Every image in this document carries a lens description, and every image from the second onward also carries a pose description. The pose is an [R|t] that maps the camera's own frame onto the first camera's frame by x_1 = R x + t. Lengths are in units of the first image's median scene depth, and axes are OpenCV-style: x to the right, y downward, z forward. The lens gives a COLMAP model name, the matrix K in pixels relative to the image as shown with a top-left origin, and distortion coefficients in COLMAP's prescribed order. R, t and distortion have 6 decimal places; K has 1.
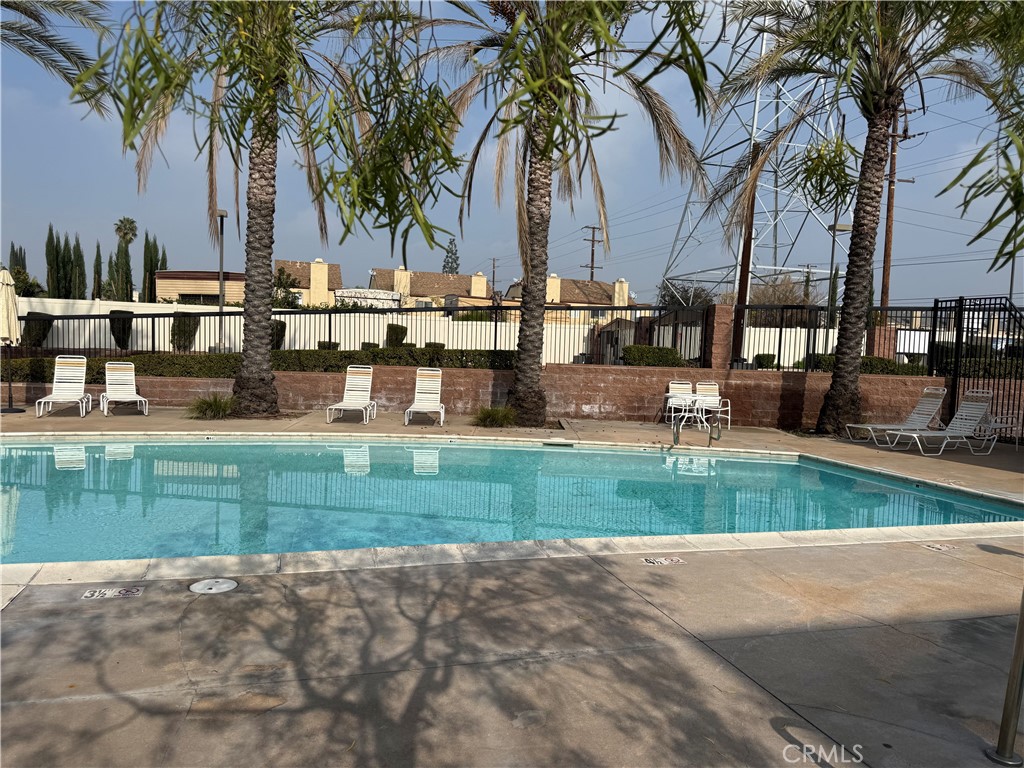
lens RADIAL K [[714.7, 0, 511.1], [0, 714.7, 389.6], [0, 0, 1]] dist [0.101753, -0.115884]
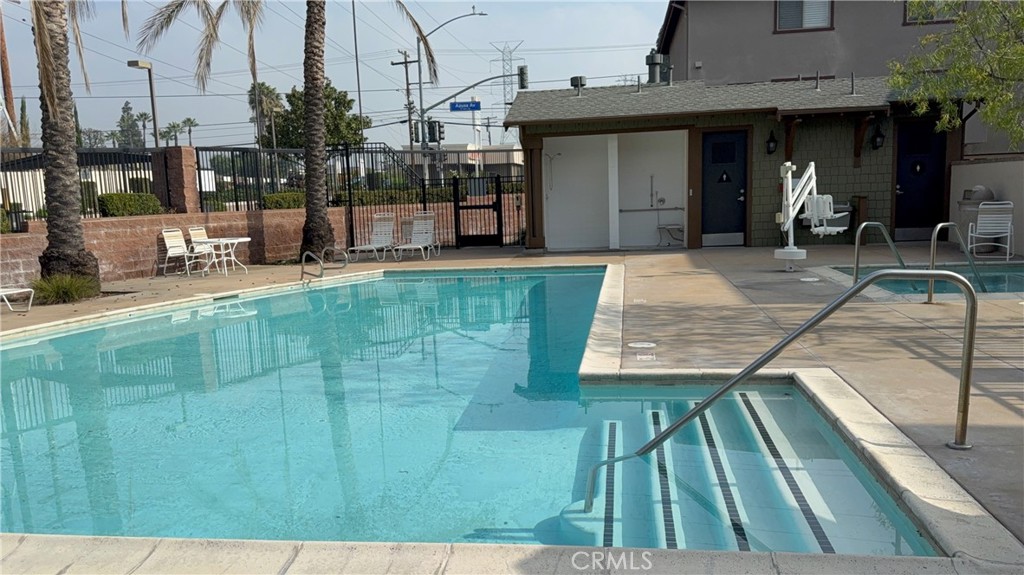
lens RADIAL K [[798.4, 0, 513.5], [0, 798.4, 320.8], [0, 0, 1]] dist [0.097678, -0.170474]
pose [[0.421913, -0.192532, 0.885958, -0.590907], [0.101316, 0.981083, 0.164955, -0.024941], [-0.900958, 0.020165, 0.433438, 0.152457]]
